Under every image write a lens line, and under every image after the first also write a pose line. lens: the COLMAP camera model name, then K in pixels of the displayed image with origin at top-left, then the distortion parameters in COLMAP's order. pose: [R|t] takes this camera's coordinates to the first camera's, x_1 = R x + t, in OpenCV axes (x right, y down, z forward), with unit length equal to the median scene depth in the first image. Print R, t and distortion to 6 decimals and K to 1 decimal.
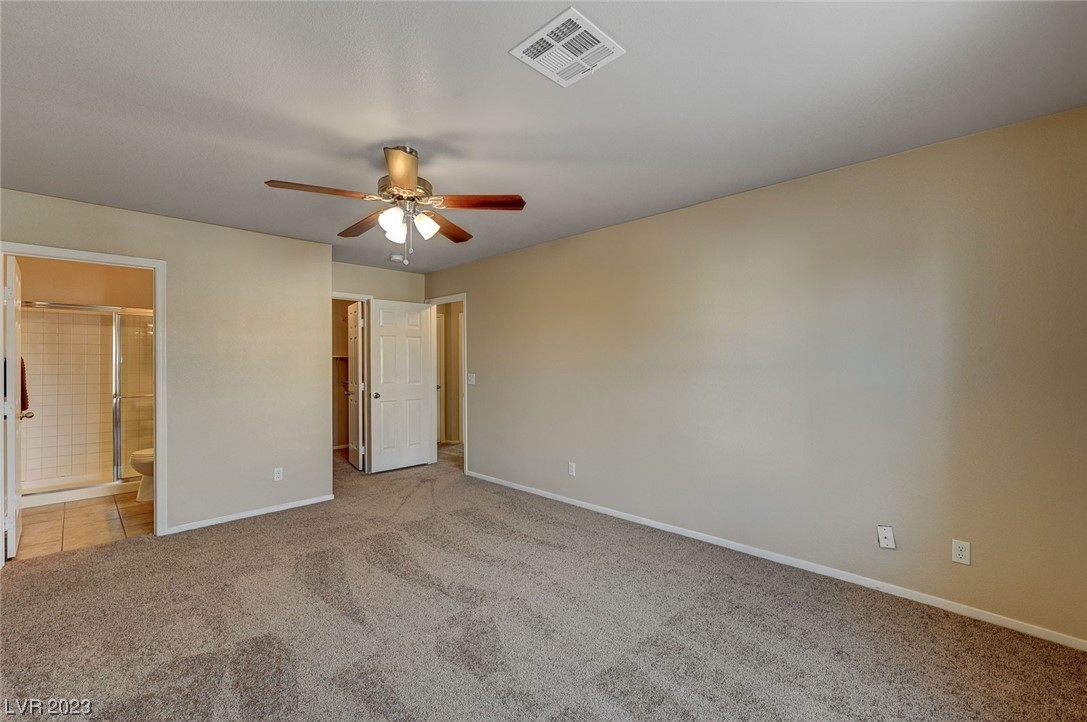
lens RADIAL K [[461.4, 0, 544.5], [0, 461.4, 363.0], [0, 0, 1]] dist [0.003551, -0.000571]
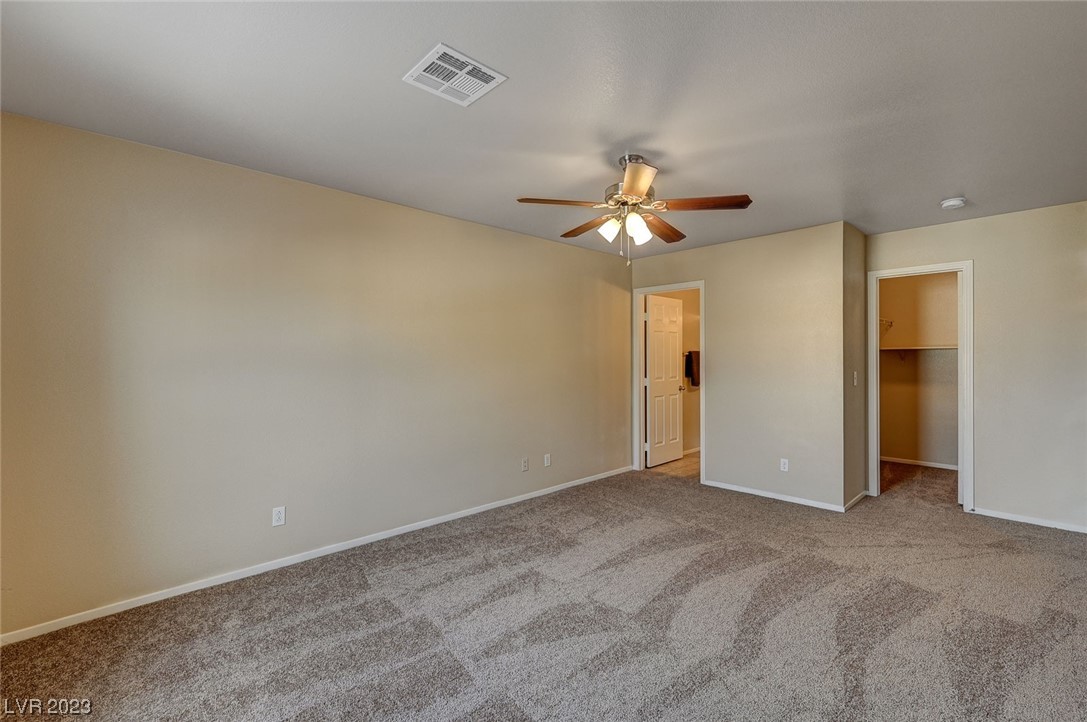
lens RADIAL K [[461.4, 0, 544.3], [0, 461.4, 358.4], [0, 0, 1]] dist [0.003551, -0.000571]
pose [[-0.025663, 0.003390, -0.999665, 0.658150], [0.004361, 0.999985, 0.003279, -0.002158], [0.999661, -0.004275, -0.025678, 0.707450]]
